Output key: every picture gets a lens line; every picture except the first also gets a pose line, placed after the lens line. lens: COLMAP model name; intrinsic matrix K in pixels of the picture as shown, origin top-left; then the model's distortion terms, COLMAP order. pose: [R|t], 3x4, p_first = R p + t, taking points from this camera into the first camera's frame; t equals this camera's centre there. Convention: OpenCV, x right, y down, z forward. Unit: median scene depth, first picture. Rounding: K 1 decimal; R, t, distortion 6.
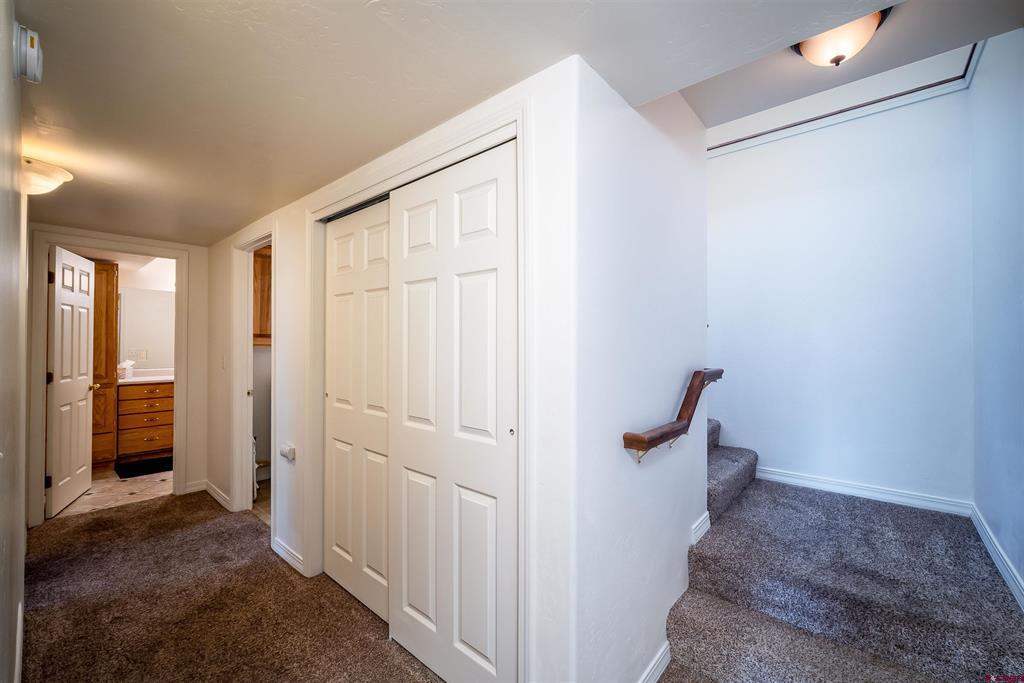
lens RADIAL K [[411.3, 0, 509.4], [0, 411.3, 335.7], [0, 0, 1]] dist [-0.001530, -0.000280]
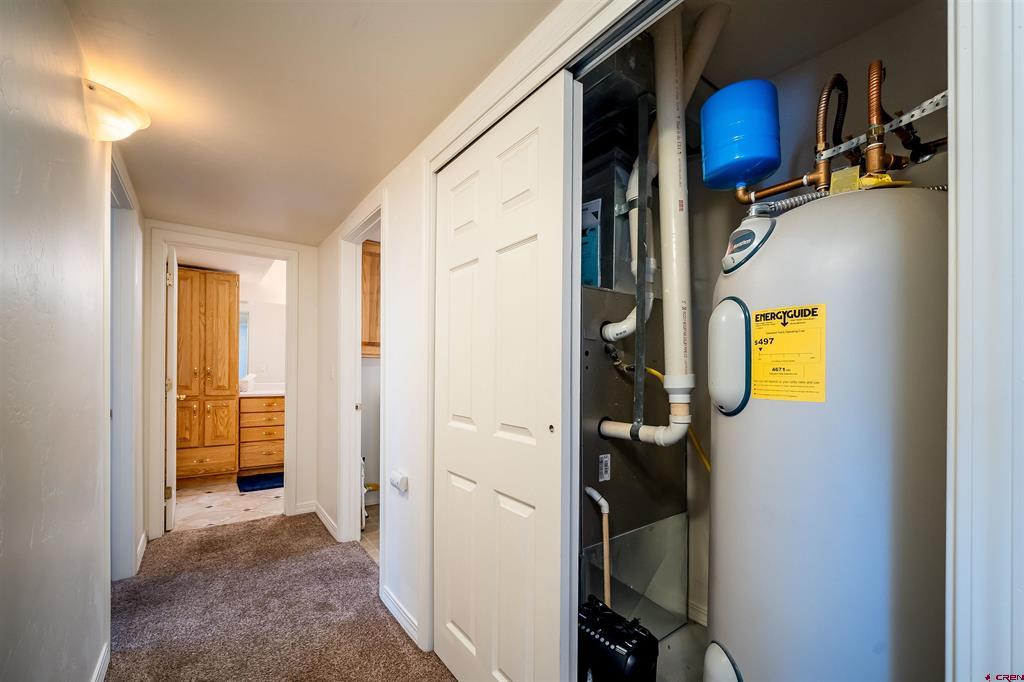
lens RADIAL K [[416.3, 0, 513.4], [0, 416.3, 368.8], [0, 0, 1]] dist [-0.000858, -0.000082]
pose [[0.976672, 0.008539, -0.214567, -0.114499], [-0.005700, 0.999888, 0.013850, 0.041781], [0.214661, -0.012304, 0.976611, 0.198966]]
